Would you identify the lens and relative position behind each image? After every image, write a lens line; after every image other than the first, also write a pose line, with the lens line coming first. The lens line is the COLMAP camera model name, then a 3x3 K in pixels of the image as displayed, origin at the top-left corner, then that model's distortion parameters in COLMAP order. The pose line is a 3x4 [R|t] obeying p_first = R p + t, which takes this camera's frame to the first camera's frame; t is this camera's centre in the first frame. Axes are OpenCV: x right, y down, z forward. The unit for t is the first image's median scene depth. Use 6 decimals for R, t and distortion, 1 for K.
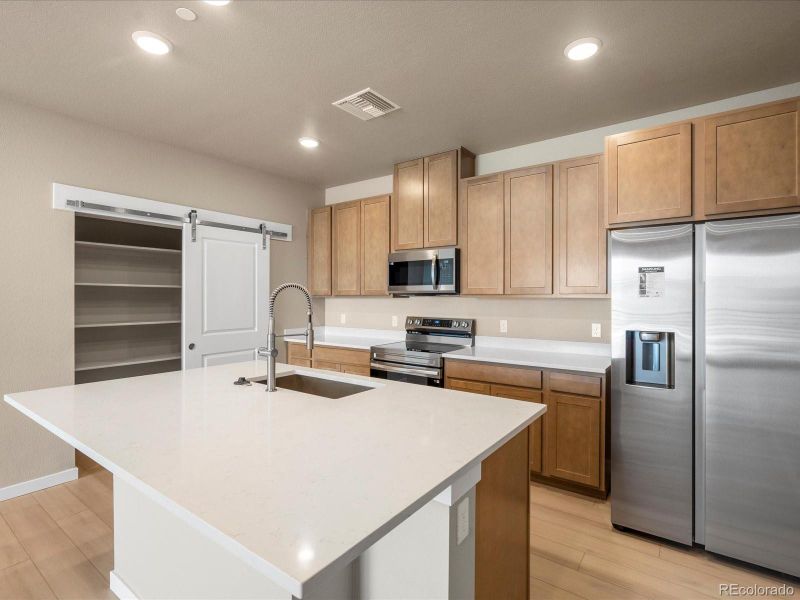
lens RADIAL K [[410.6, 0, 393.8], [0, 410.6, 294.7], [0, 0, 1]] dist [-0.015937, 0.004266]
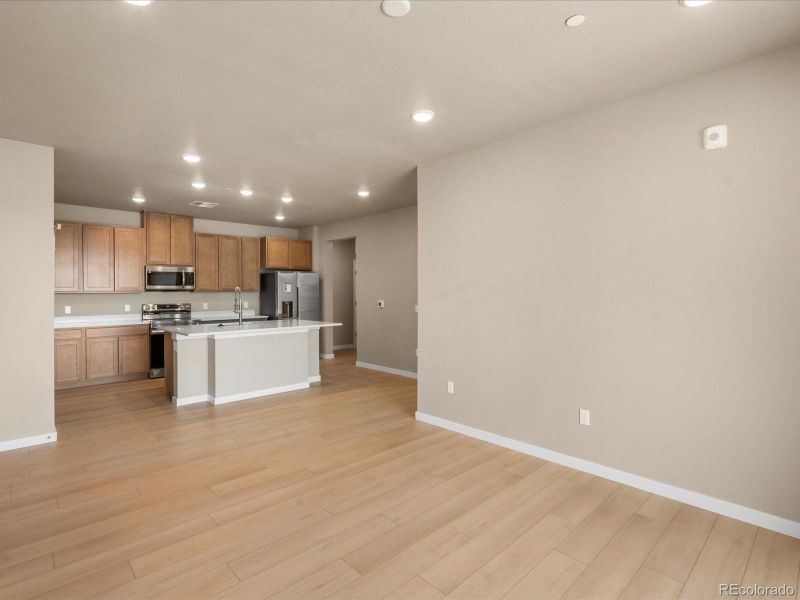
lens RADIAL K [[410.6, 0, 396.1], [0, 410.6, 294.3], [0, 0, 1]] dist [-0.015937, 0.004266]
pose [[0.178461, -0.011436, 0.983881, -1.490112], [-0.000417, 0.999931, 0.011698, -0.005896], [-0.983947, -0.002497, 0.178444, -0.283323]]
